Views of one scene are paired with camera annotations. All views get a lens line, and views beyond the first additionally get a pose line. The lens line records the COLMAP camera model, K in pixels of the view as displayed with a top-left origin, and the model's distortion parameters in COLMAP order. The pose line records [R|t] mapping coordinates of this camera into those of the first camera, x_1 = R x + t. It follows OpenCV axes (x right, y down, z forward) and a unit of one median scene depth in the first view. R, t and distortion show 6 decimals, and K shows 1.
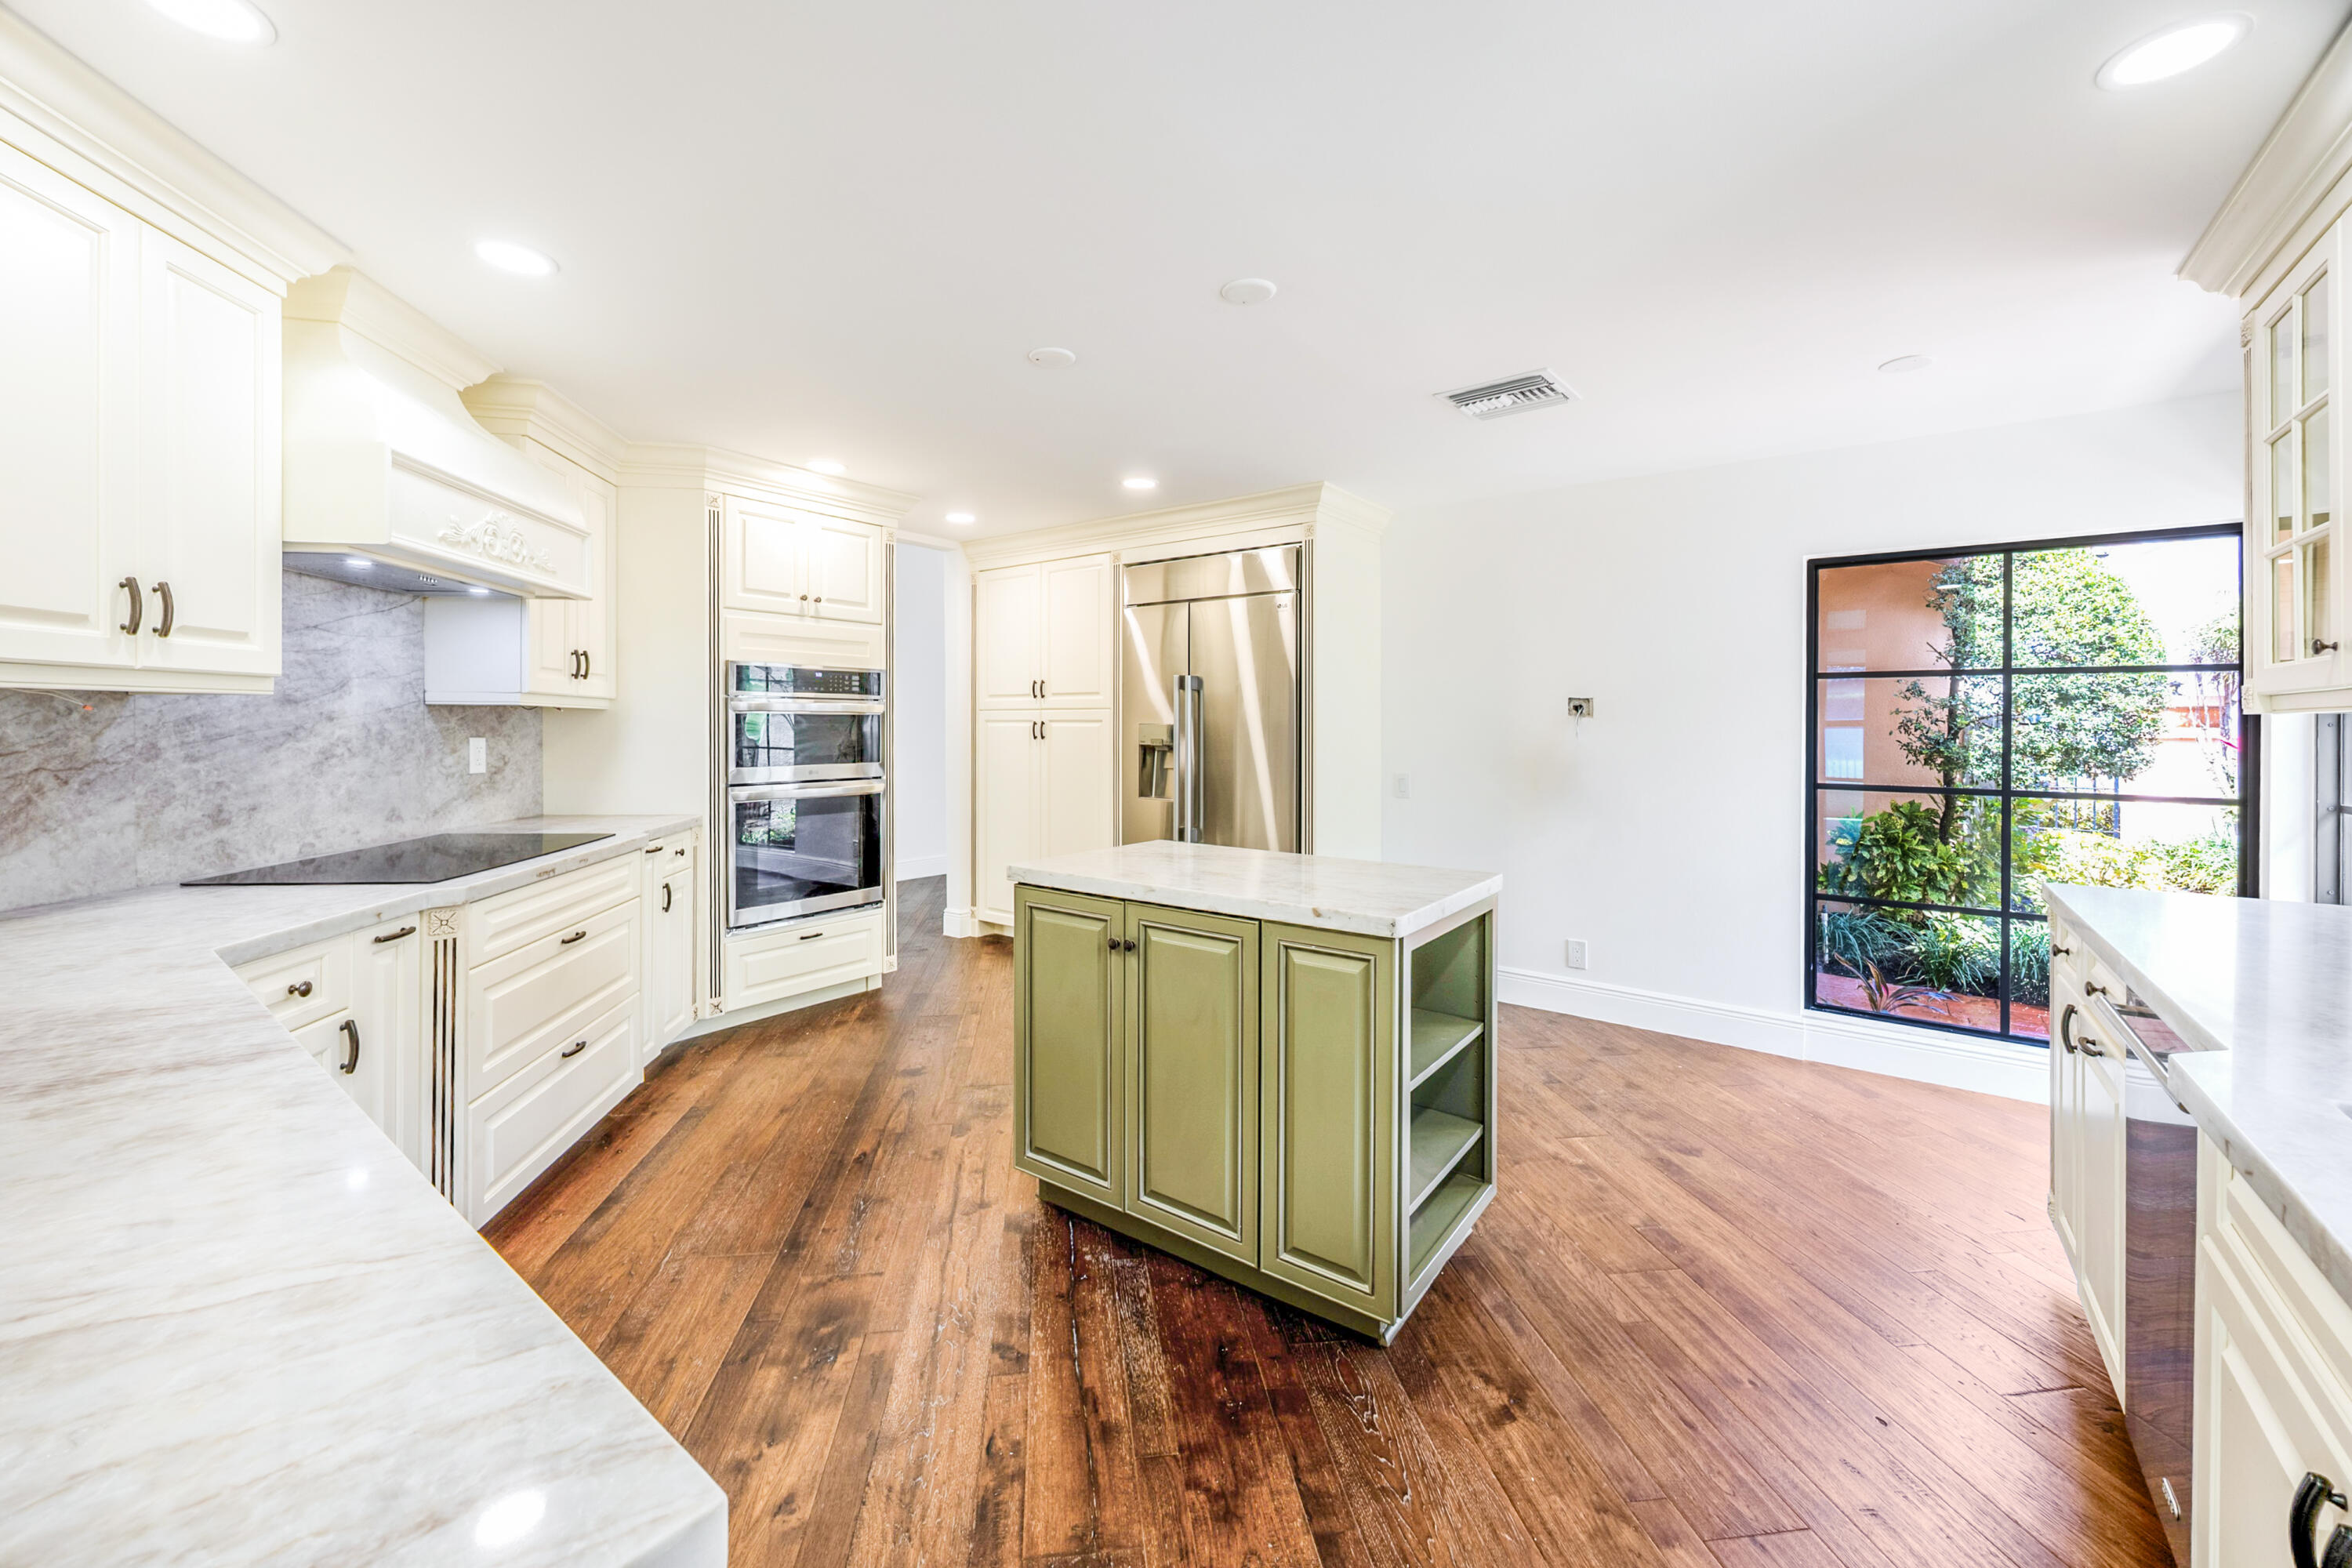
lens RADIAL K [[1040.3, 0, 1167.3], [0, 1040.3, 723.4], [0, 0, 1]] dist [-0.013879, -0.000139]
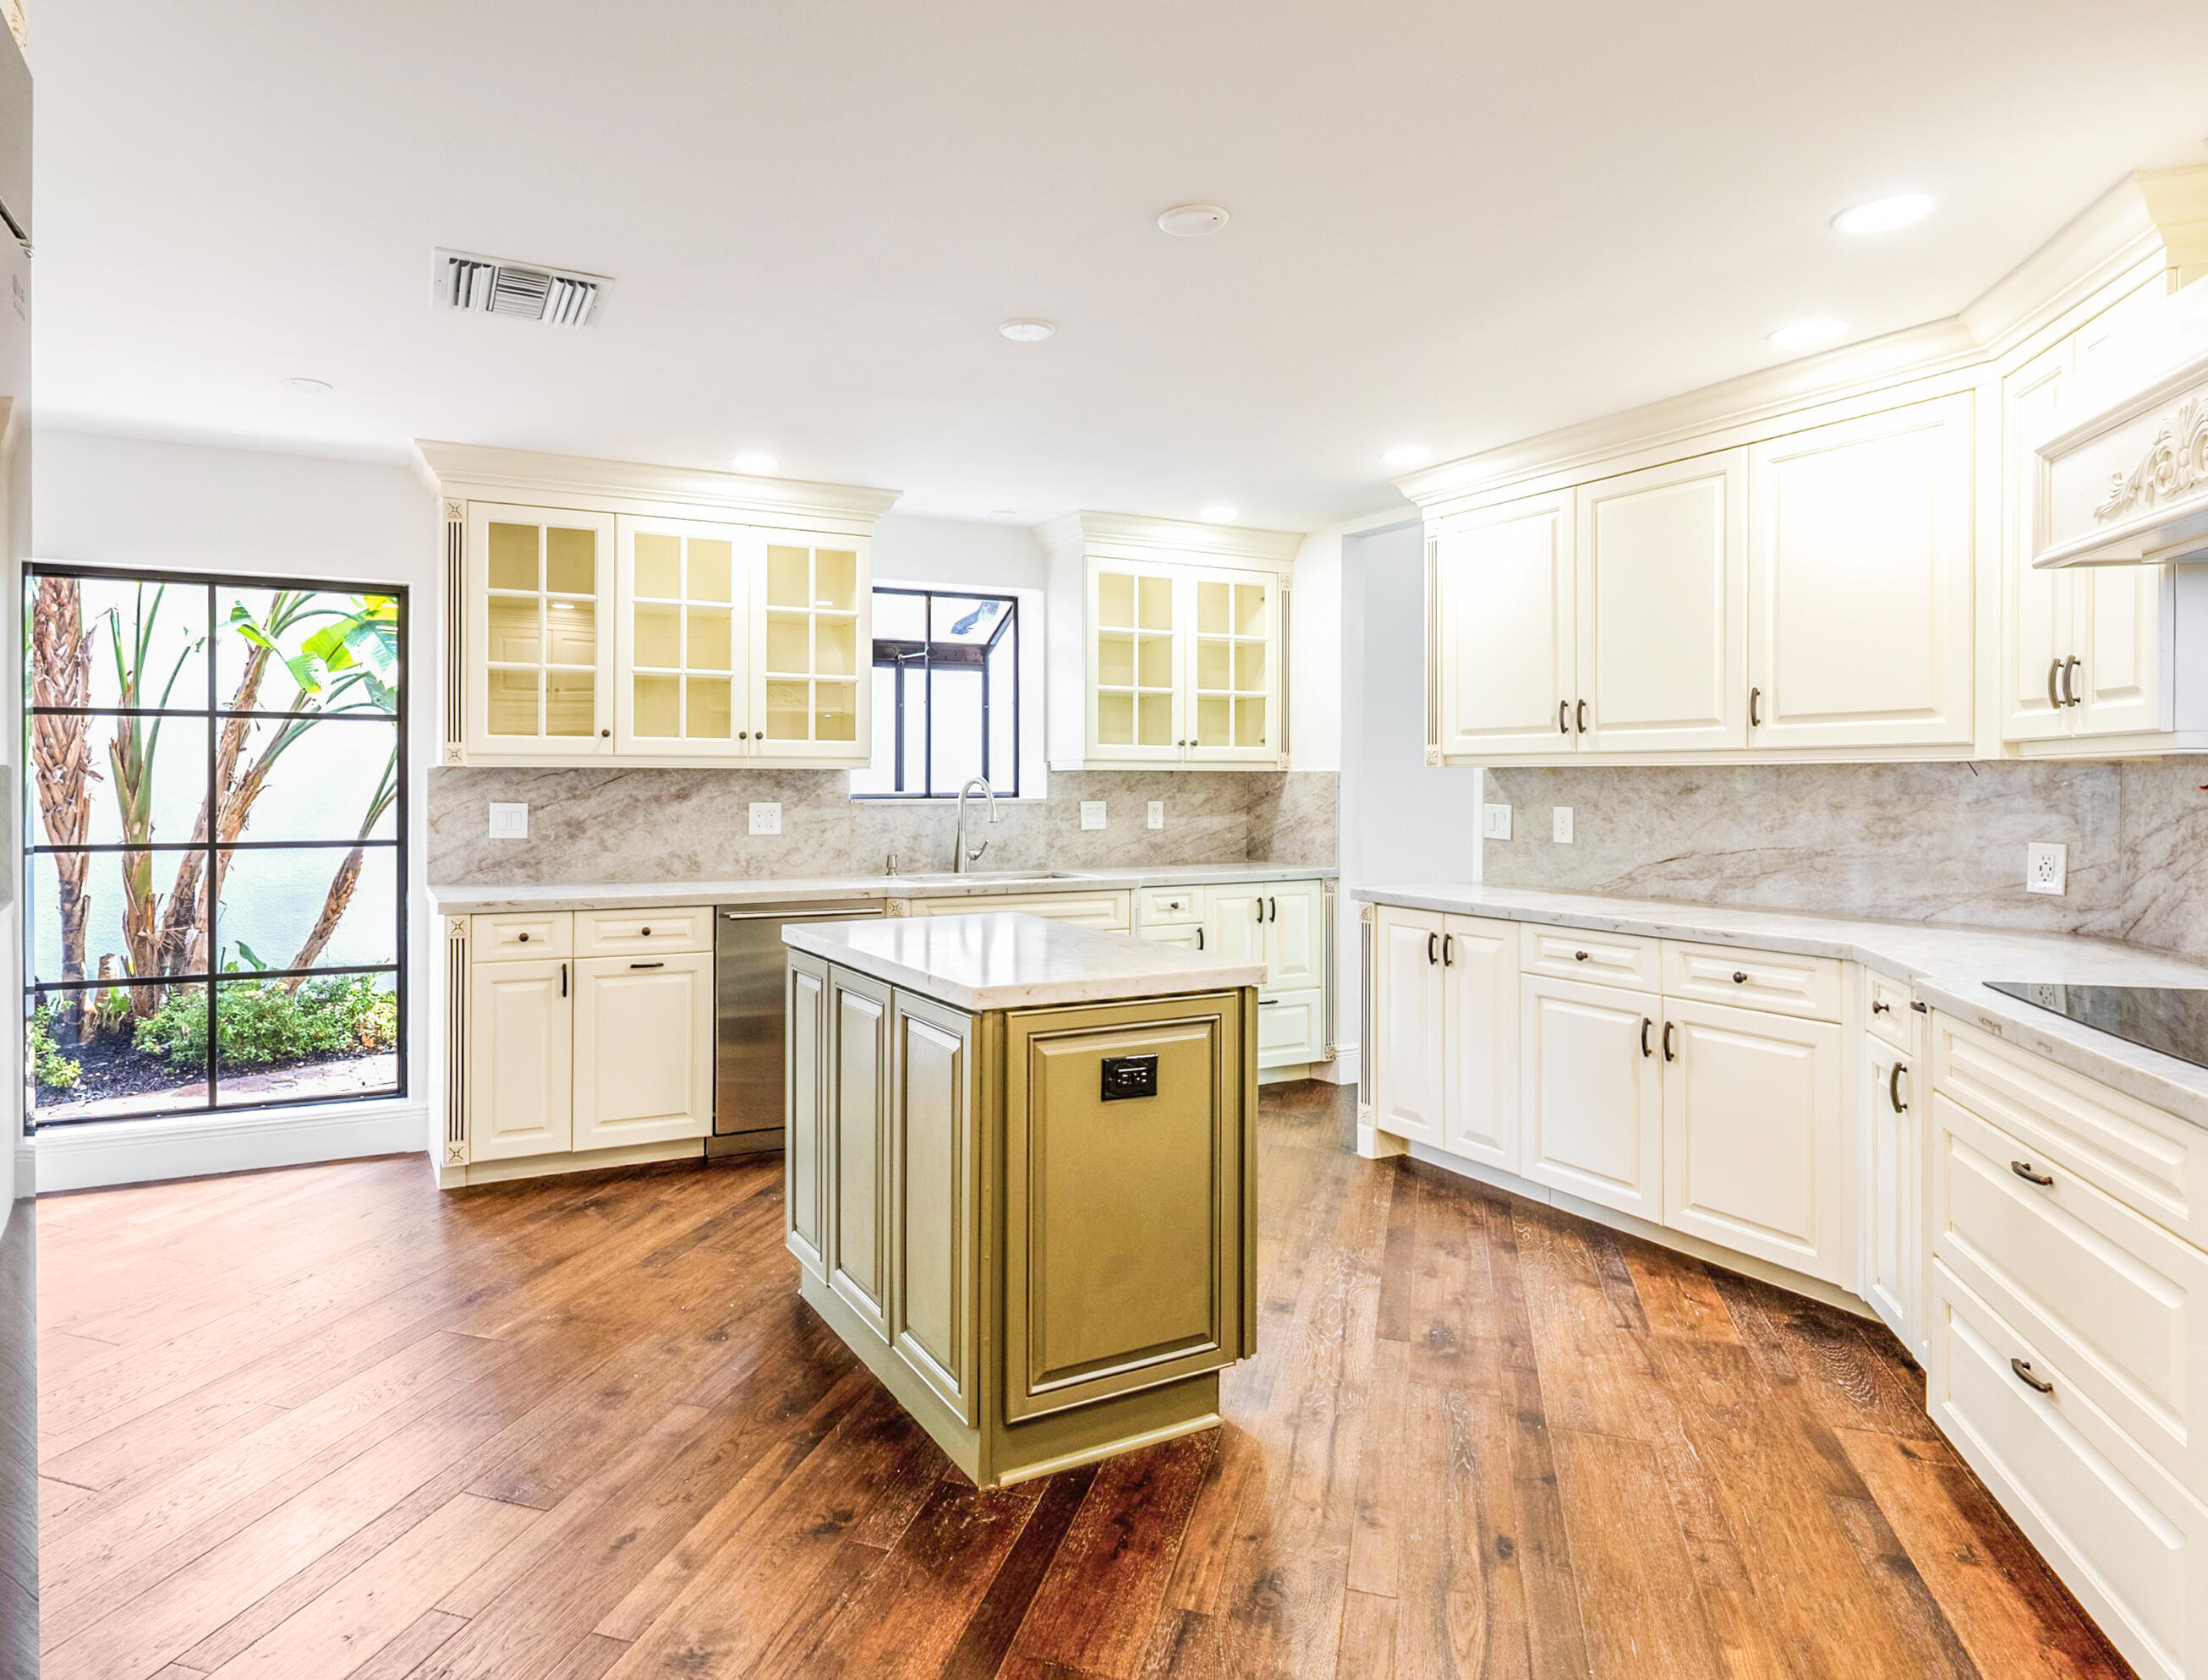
lens RADIAL K [[1119.1, 0, 1094.5], [0, 1119.1, 778.3], [0, 0, 1]] dist [0.000147, 0.000036]
pose [[-0.928127, -0.009986, 0.372130, -0.307958], [-0.010187, 0.999947, 0.001425, 0.000317], [-0.372125, -0.002469, -0.928179, 1.638355]]
